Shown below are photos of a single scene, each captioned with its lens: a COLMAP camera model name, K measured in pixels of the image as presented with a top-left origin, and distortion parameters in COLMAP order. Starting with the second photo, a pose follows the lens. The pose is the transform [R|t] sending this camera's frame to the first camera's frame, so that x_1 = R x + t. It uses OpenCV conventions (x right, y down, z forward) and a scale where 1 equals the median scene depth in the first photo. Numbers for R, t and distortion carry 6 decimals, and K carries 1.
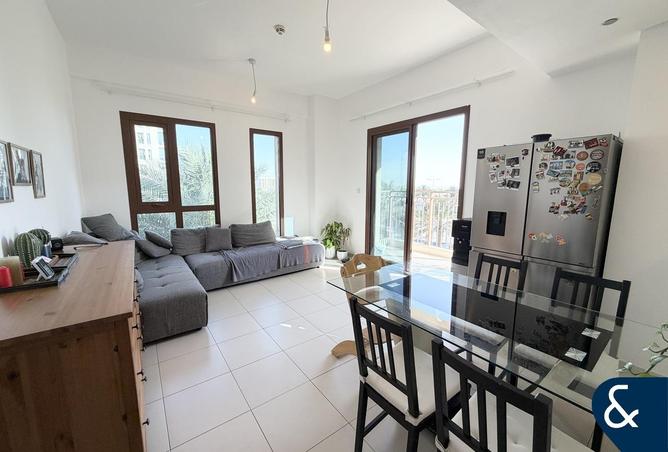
lens RADIAL K [[266.1, 0, 334.0], [0, 266.1, 226.0], [0, 0, 1]] dist [0.000398, 0.000039]
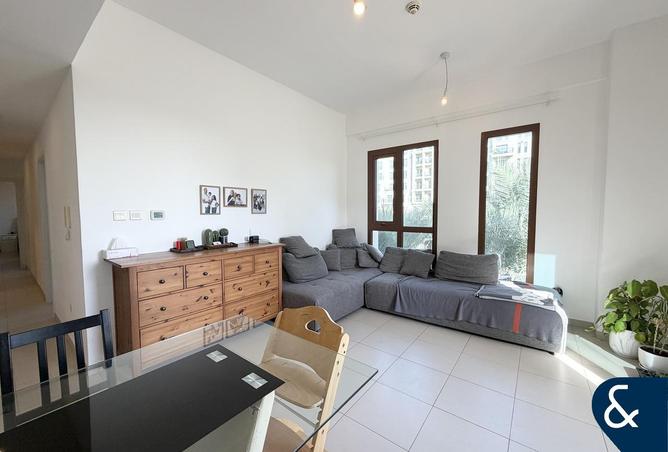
lens RADIAL K [[266.1, 0, 334.0], [0, 266.1, 226.0], [0, 0, 1]] dist [0.000398, 0.000039]
pose [[0.273096, 0.049205, -0.960728, 0.357733], [-0.134715, 0.990806, 0.012451, -0.051388], [0.952508, 0.126024, 0.277214, 0.441062]]
